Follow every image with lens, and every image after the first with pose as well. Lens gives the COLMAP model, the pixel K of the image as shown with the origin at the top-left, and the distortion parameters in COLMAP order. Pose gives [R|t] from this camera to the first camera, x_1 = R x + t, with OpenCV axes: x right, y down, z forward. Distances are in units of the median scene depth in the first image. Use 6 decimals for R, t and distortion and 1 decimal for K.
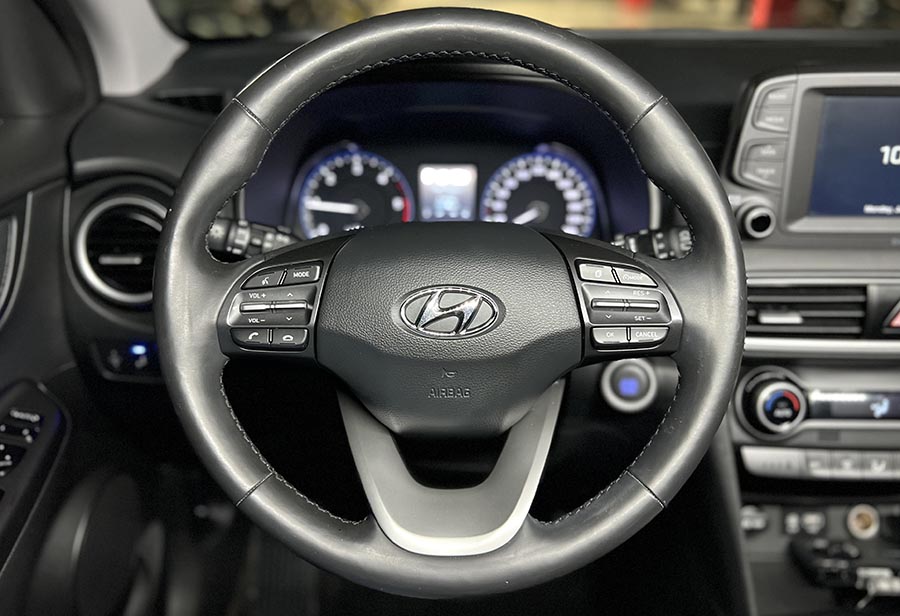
lens RADIAL K [[891.0, 0, 450.0], [0, 891.0, 308.0], [0, 0, 1]] dist [0.060707, -0.017559]
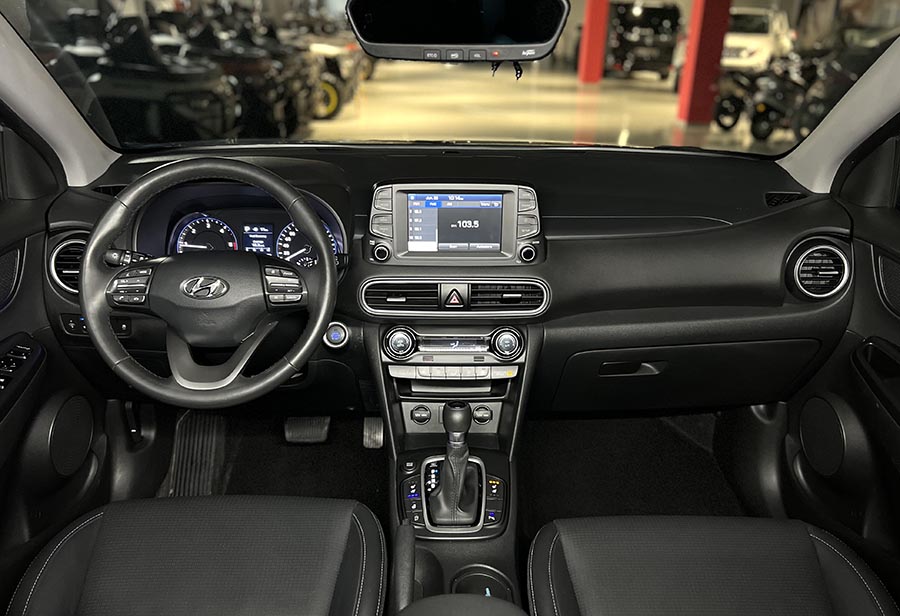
lens RADIAL K [[891.0, 0, 450.0], [0, 891.0, 308.0], [0, 0, 1]] dist [0.060707, -0.017559]
pose [[0.999995, 0.002029, 0.002212, 0.491095], [-0.001902, 0.998417, -0.056212, 0.145199], [-0.002322, 0.056207, 0.998416, -1.038433]]
